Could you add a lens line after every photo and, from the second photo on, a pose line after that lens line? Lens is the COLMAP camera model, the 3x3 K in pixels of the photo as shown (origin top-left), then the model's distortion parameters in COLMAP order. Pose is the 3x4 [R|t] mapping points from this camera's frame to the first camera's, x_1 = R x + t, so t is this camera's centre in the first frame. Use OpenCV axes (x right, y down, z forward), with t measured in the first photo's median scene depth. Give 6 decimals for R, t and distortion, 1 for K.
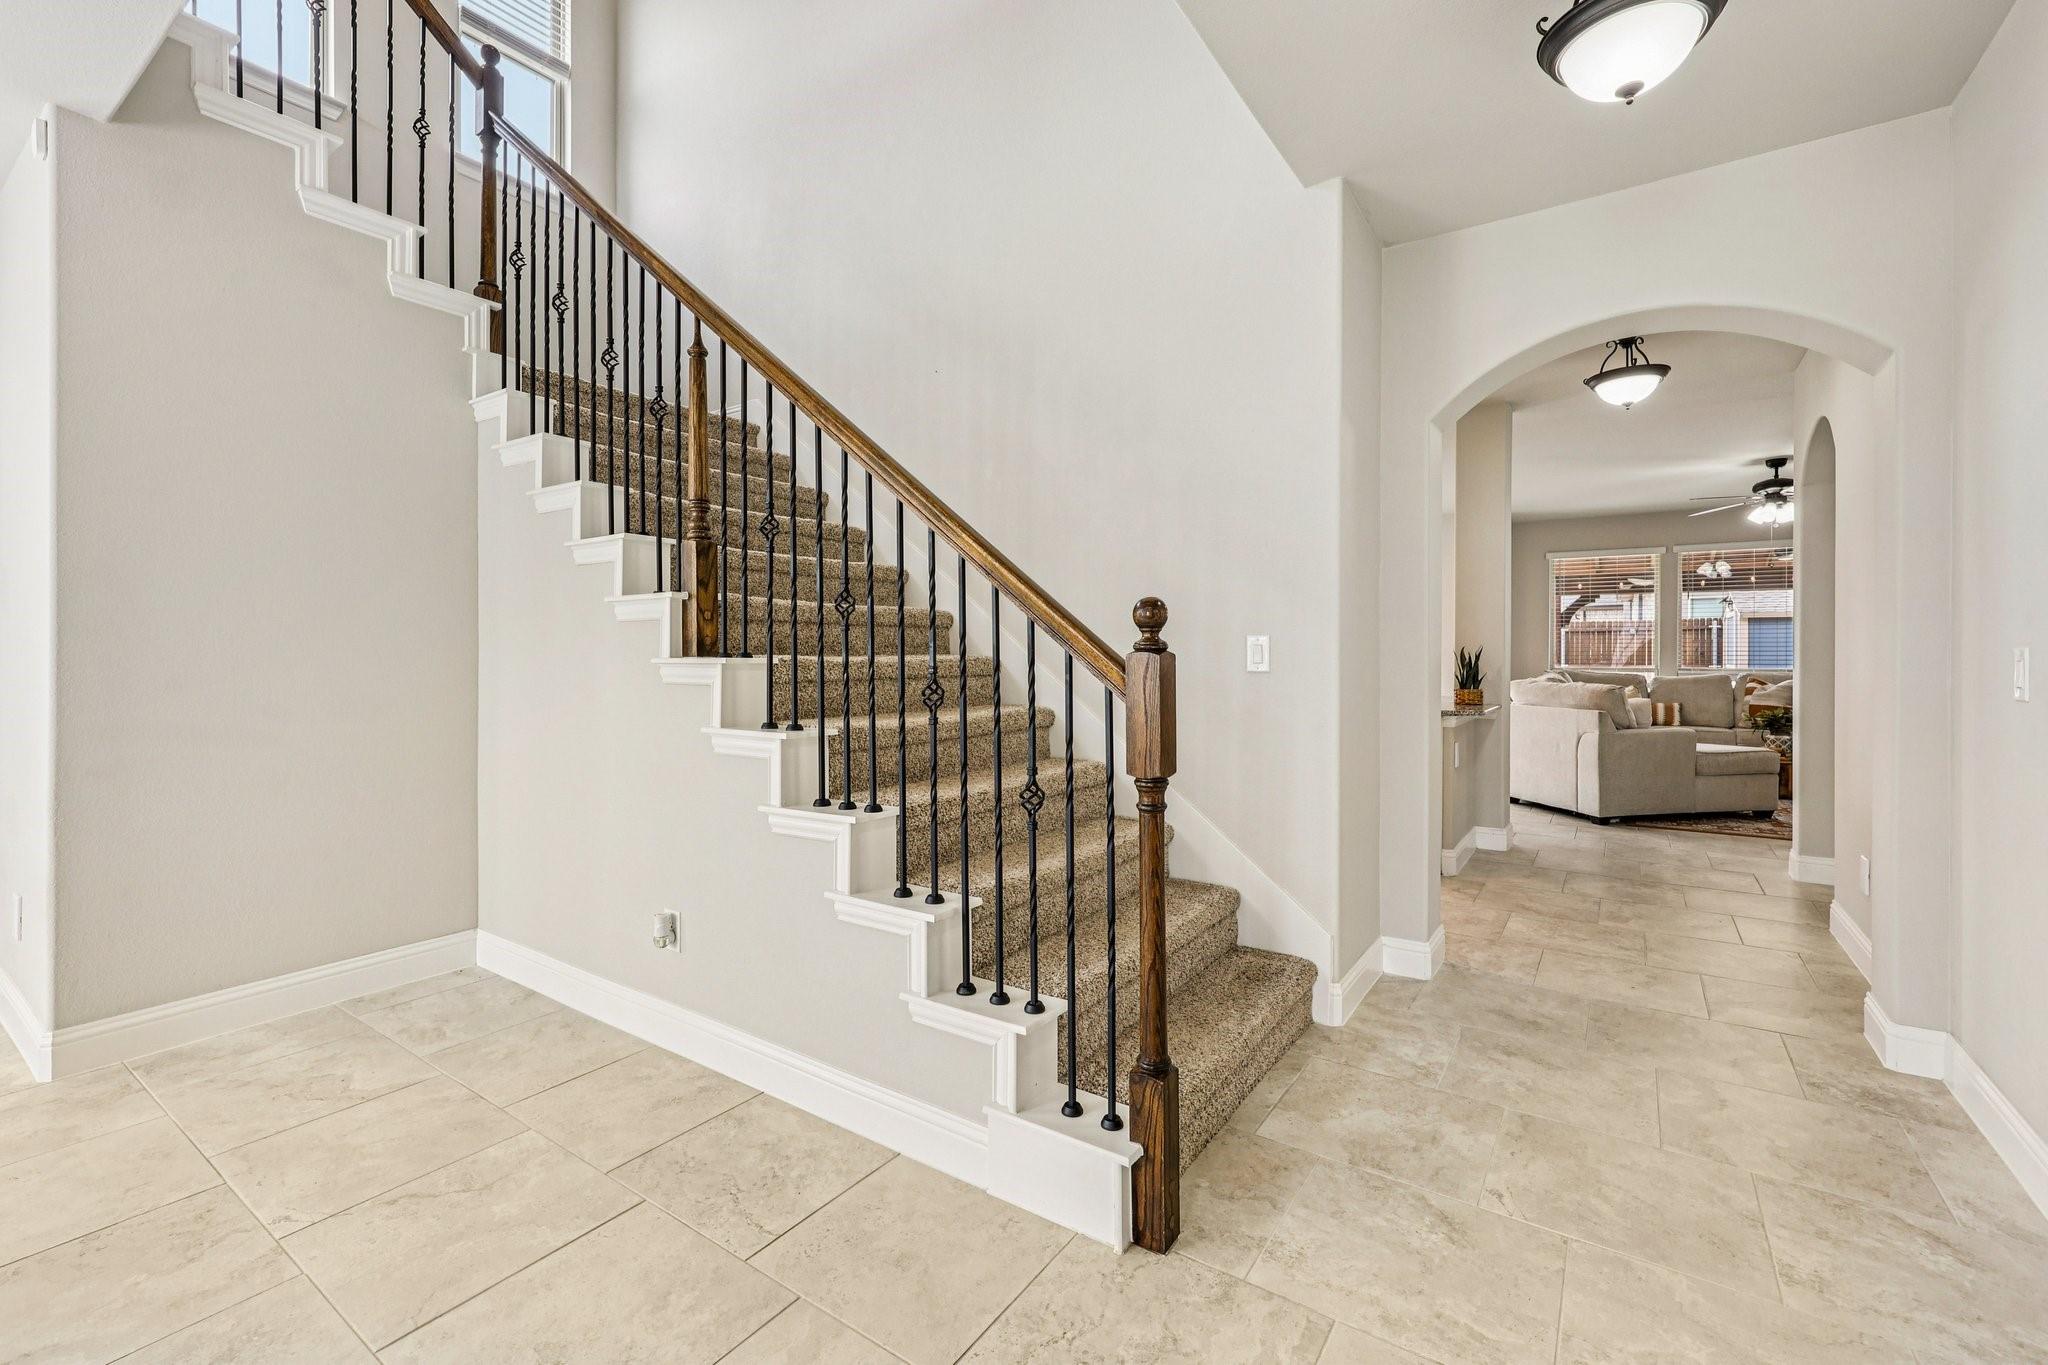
lens RADIAL K [[867.5, 0, 1025.0], [0, 867.5, 670.5], [0, 0, 1]] dist [-0.000564, 0.000646]
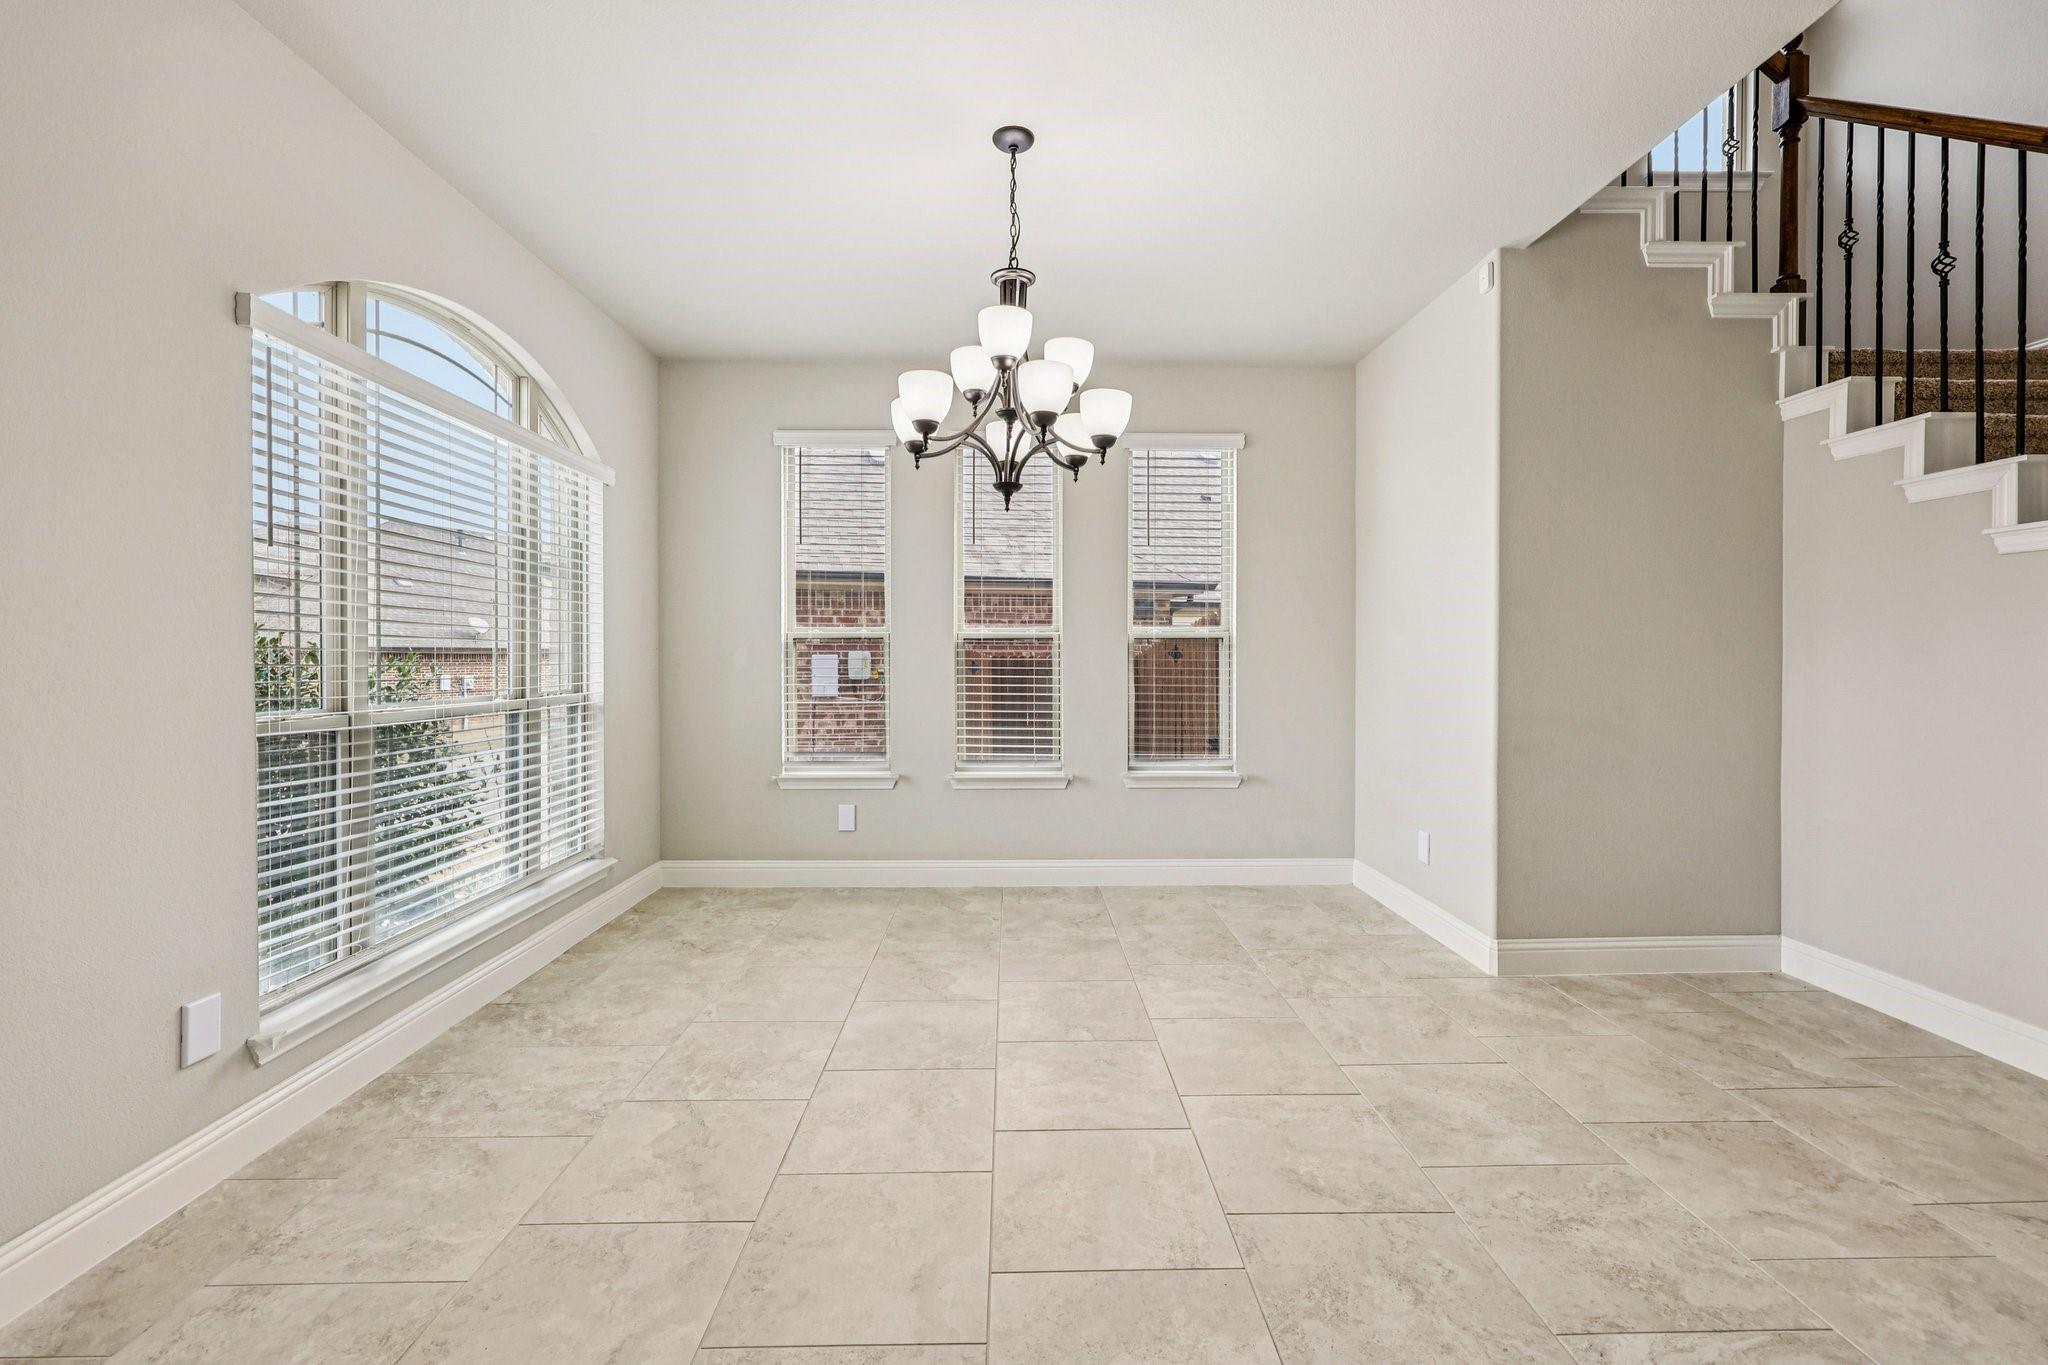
lens RADIAL K [[867.5, 0, 1027.8], [0, 867.5, 670.5], [0, 0, 1]] dist [-0.000564, 0.000646]
pose [[0.584387, 0.009051, -0.811424, -0.412565], [-0.008385, 0.999952, 0.005114, -0.001217], [0.811431, 0.003815, 0.584435, -0.337248]]
